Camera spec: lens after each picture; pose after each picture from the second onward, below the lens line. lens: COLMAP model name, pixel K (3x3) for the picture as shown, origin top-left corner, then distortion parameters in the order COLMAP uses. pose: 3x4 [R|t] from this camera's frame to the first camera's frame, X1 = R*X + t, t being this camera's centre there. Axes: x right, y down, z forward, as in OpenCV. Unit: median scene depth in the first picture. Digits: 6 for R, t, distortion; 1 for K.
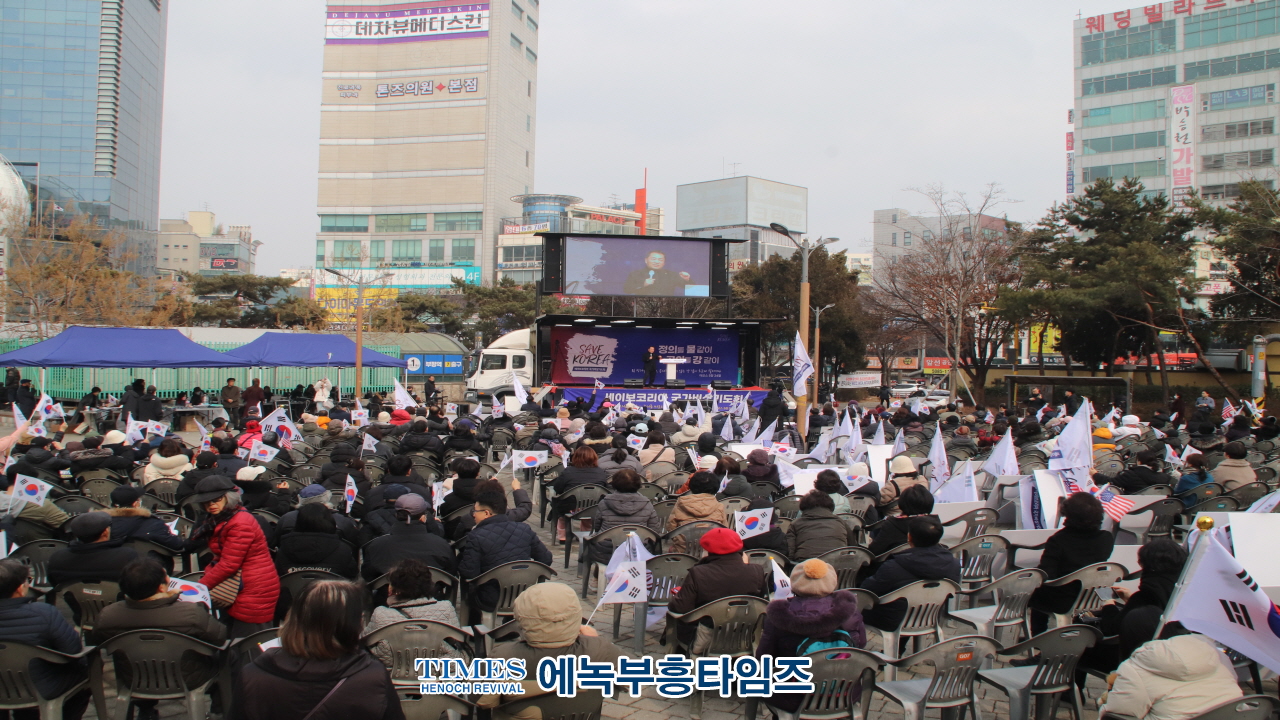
lens RADIAL K [[1076.6, 0, 640.0], [0, 1076.6, 360.0], [0, 0, 1]] dist [-0.174442, 0.184755]
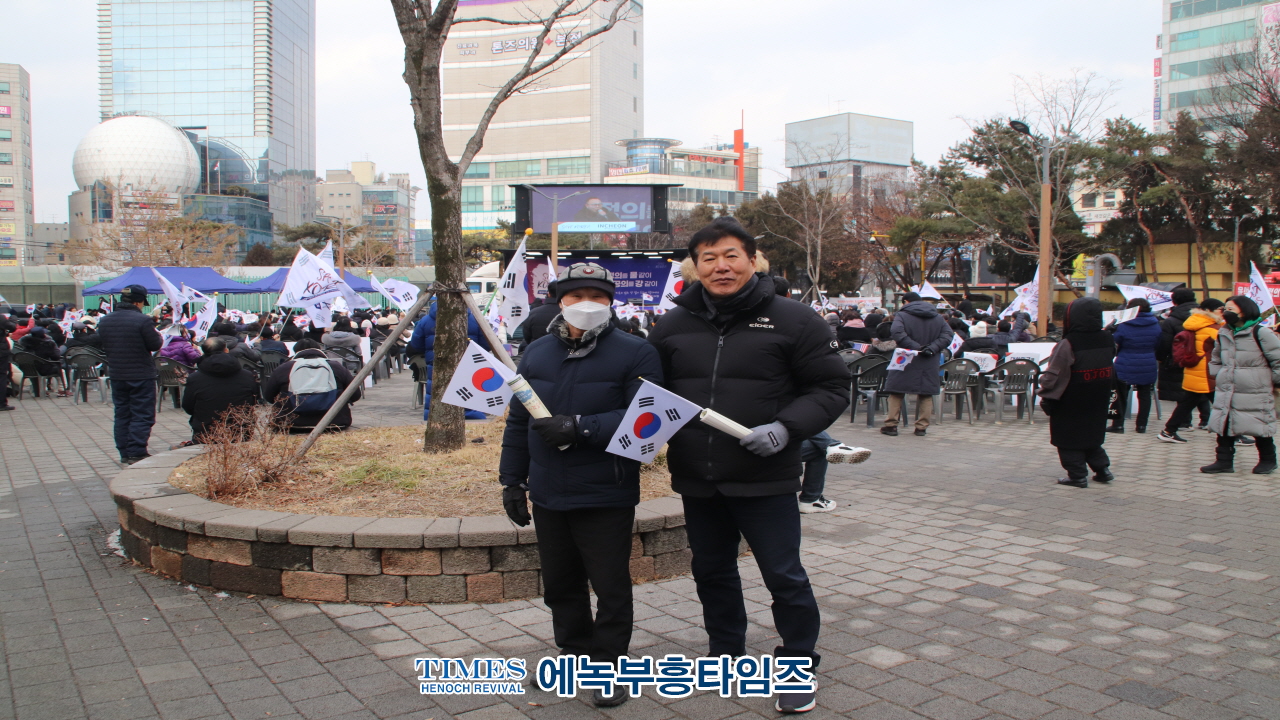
lens RADIAL K [[1076.6, 0, 640.0], [0, 1076.6, 360.0], [0, 0, 1]] dist [-0.174442, 0.184755]
pose [[0.986002, -0.004418, -0.166676, 0.093583], [0.014257, 0.998222, 0.057881, 0.005738], [0.166124, -0.059447, 0.984311, -0.076159]]
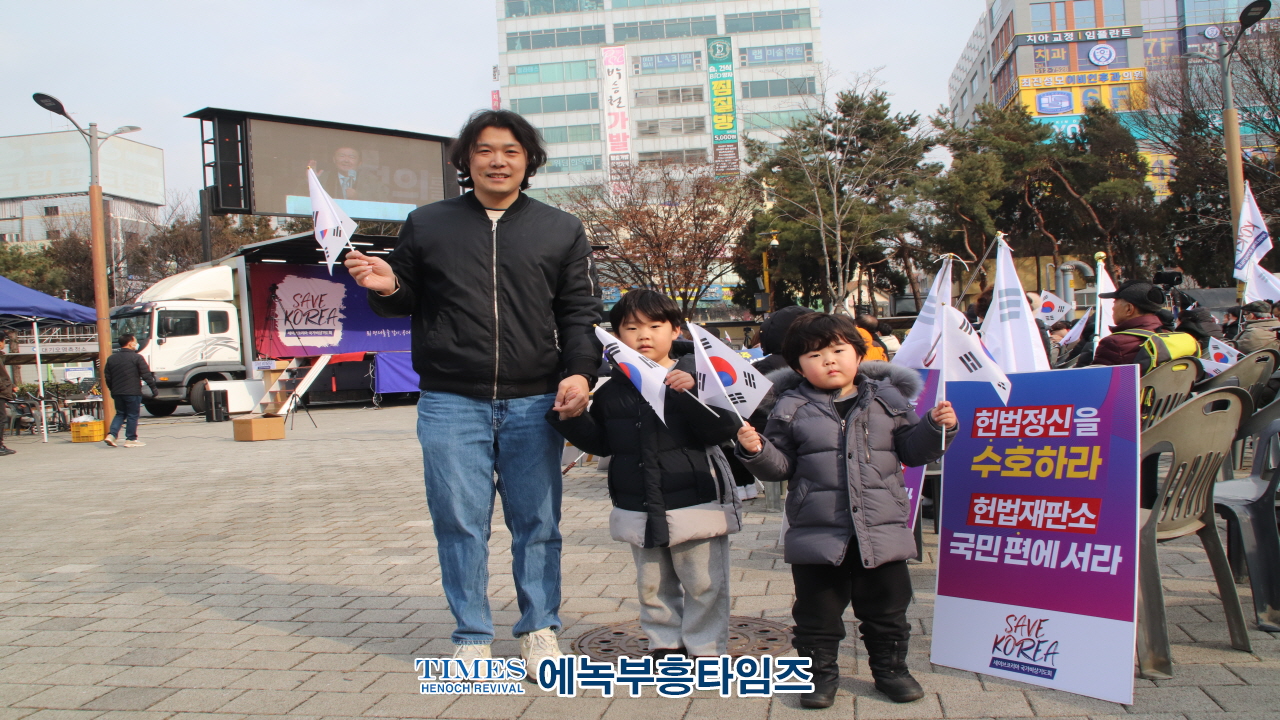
lens RADIAL K [[1178.6, 0, 640.0], [0, 1178.6, 360.0], [0, 0, 1]] dist [-0.076822, 0.000386]
pose [[0.809722, -0.054824, 0.584247, -0.097247], [0.058127, 0.998223, 0.013110, 0.008897], [-0.583927, 0.023345, 0.811470, 0.118725]]
